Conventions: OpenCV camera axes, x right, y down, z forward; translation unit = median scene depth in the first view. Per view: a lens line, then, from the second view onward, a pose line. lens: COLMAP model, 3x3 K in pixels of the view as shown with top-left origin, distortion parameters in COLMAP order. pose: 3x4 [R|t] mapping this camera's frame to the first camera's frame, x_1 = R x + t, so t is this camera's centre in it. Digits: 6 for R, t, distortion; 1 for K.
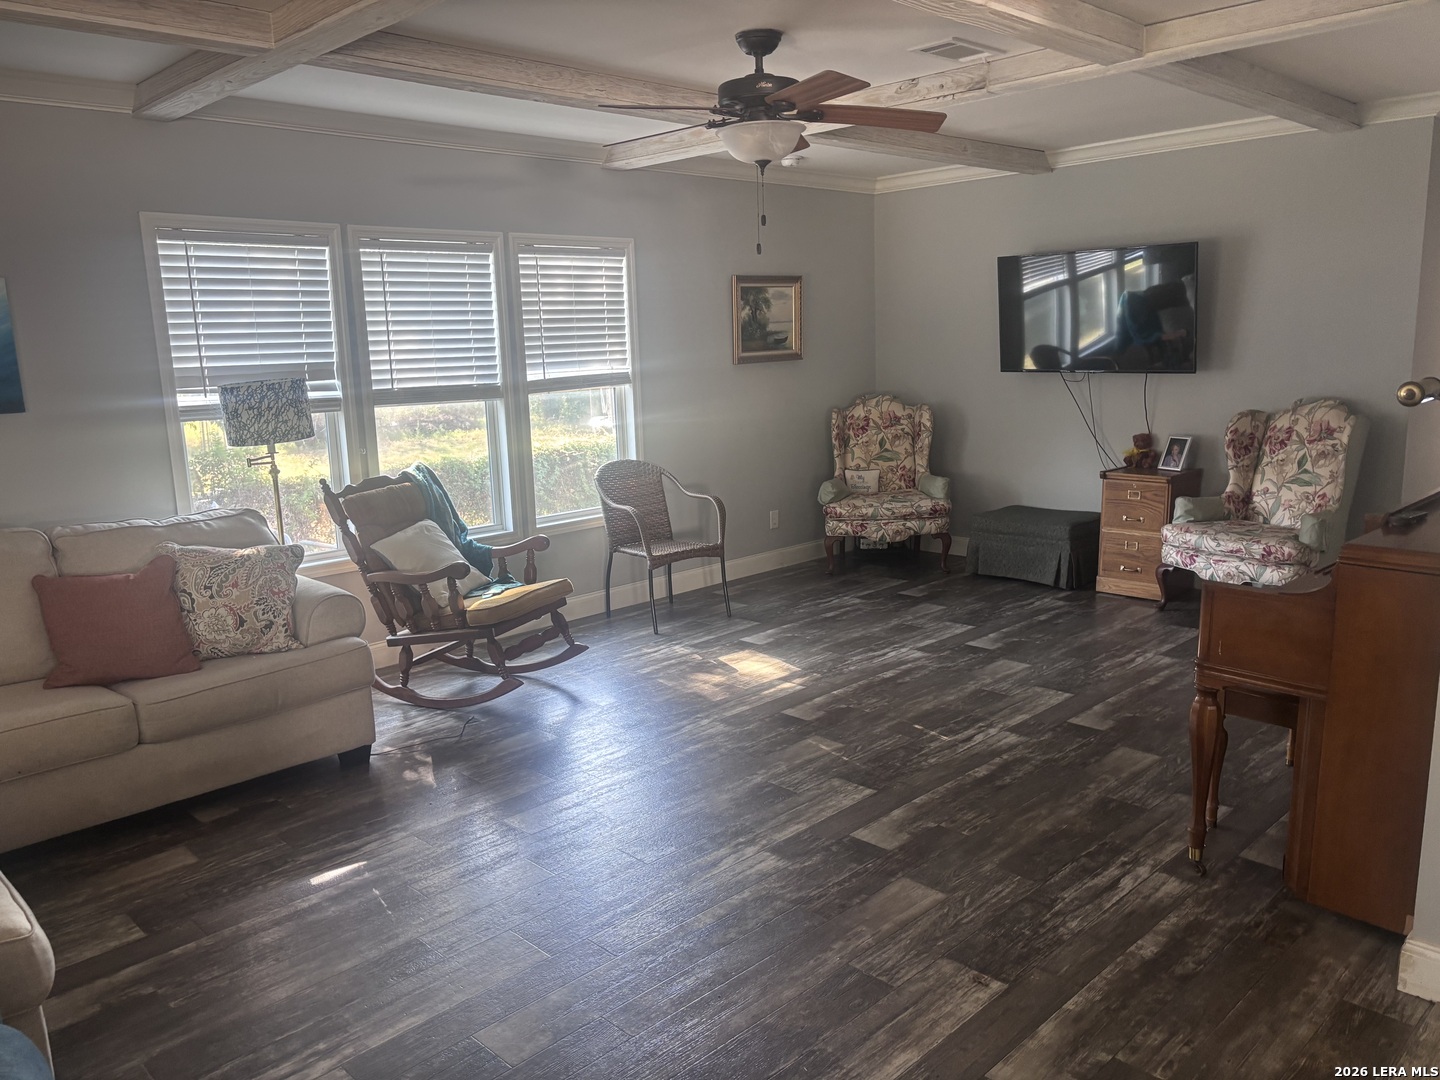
lens RADIAL K [[1095.8, 0, 716.1], [0, 1095.8, 540.5], [0, 0, 1]] dist [0.080759, -0.086301]
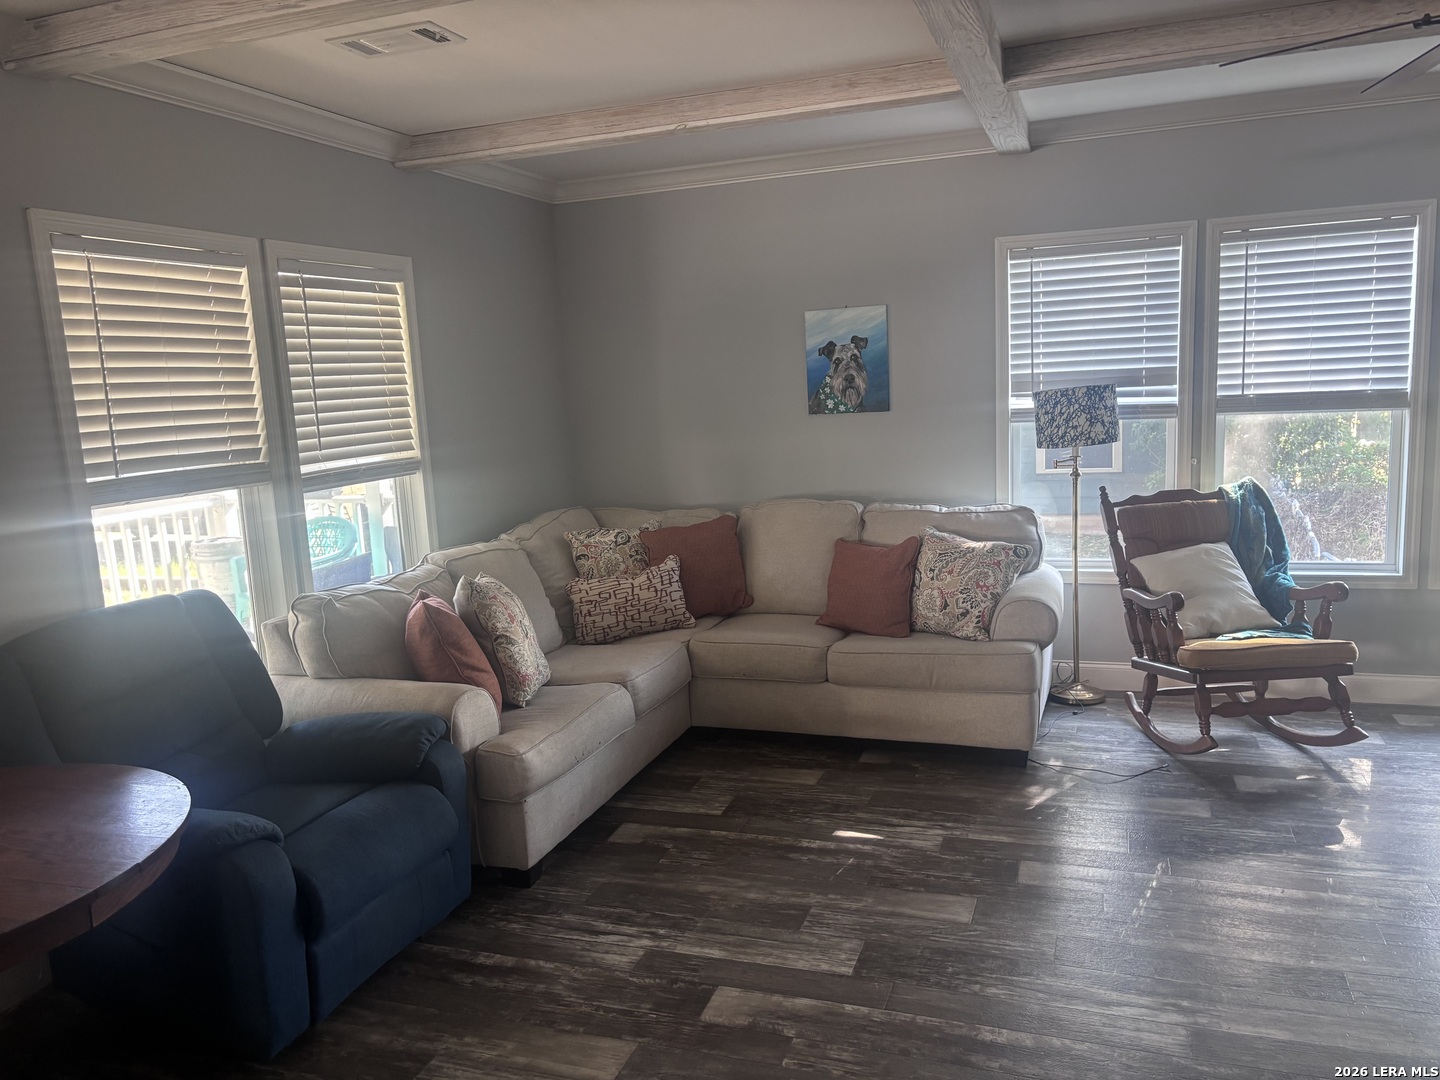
lens RADIAL K [[1091.9, 0, 706.5], [0, 1091.9, 534.4], [0, 0, 1]] dist [0.066095, -0.061668]
pose [[0.437841, 0.139208, -0.888210, 0.381387], [-0.132091, 0.987179, 0.089606, -0.055970], [0.889296, 0.078091, 0.450616, 0.248674]]
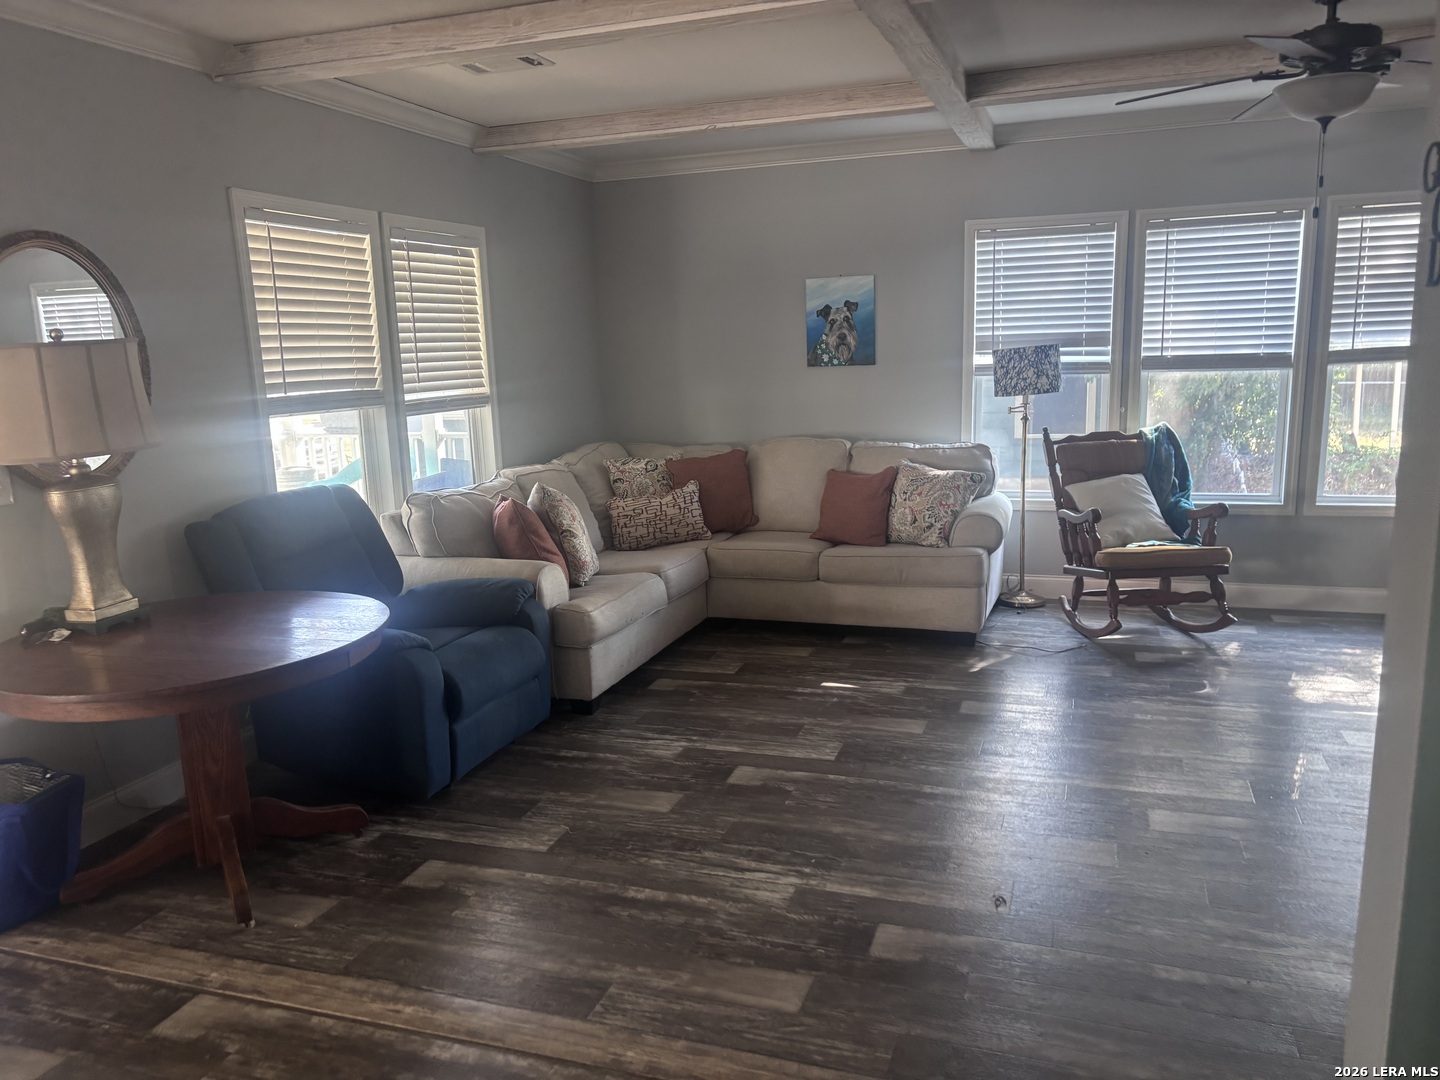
lens RADIAL K [[1095.8, 0, 716.1], [0, 1095.8, 540.5], [0, 0, 1]] dist [0.080759, -0.086301]
pose [[0.452213, 0.175394, -0.874495, 0.582597], [-0.150668, 0.981405, 0.118924, -0.024147], [0.879092, 0.077979, 0.470230, 0.120134]]
